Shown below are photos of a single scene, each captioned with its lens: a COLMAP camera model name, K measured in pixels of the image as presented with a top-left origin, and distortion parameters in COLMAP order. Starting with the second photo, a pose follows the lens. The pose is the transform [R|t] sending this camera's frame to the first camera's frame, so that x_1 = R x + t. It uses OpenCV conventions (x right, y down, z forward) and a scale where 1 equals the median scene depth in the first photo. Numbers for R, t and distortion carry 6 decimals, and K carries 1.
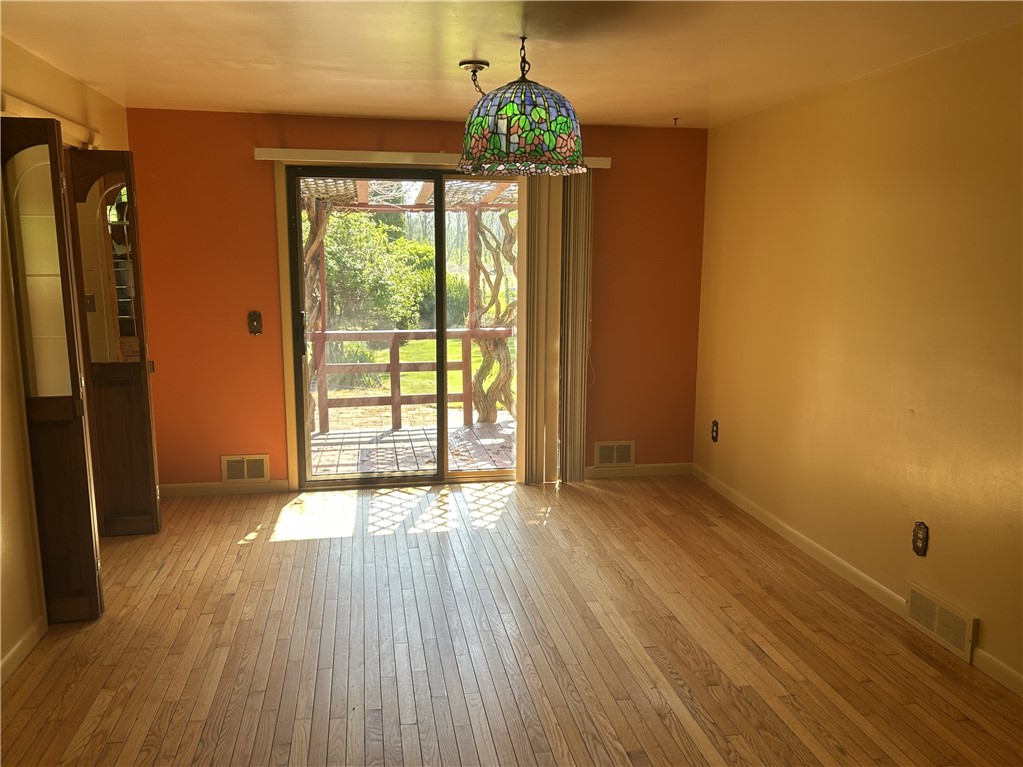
lens RADIAL K [[769.1, 0, 509.8], [0, 769.1, 383.0], [0, 0, 1]] dist [0.002173, -0.012901]
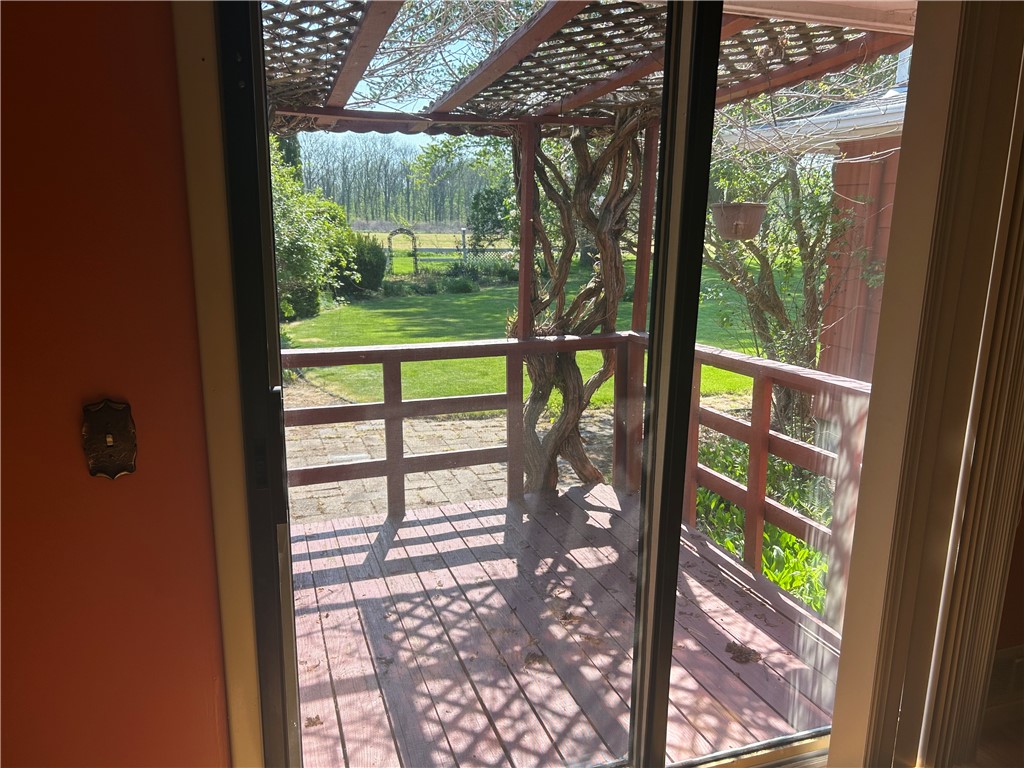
lens RADIAL K [[769.9, 0, 514.3], [0, 769.9, 384.1], [0, 0, 1]] dist [0.002173, -0.012901]
pose [[0.990649, -0.014448, 0.135669, -0.137190], [0.007147, 0.998507, 0.054151, -0.068304], [-0.136249, -0.052675, 0.989273, 0.432773]]
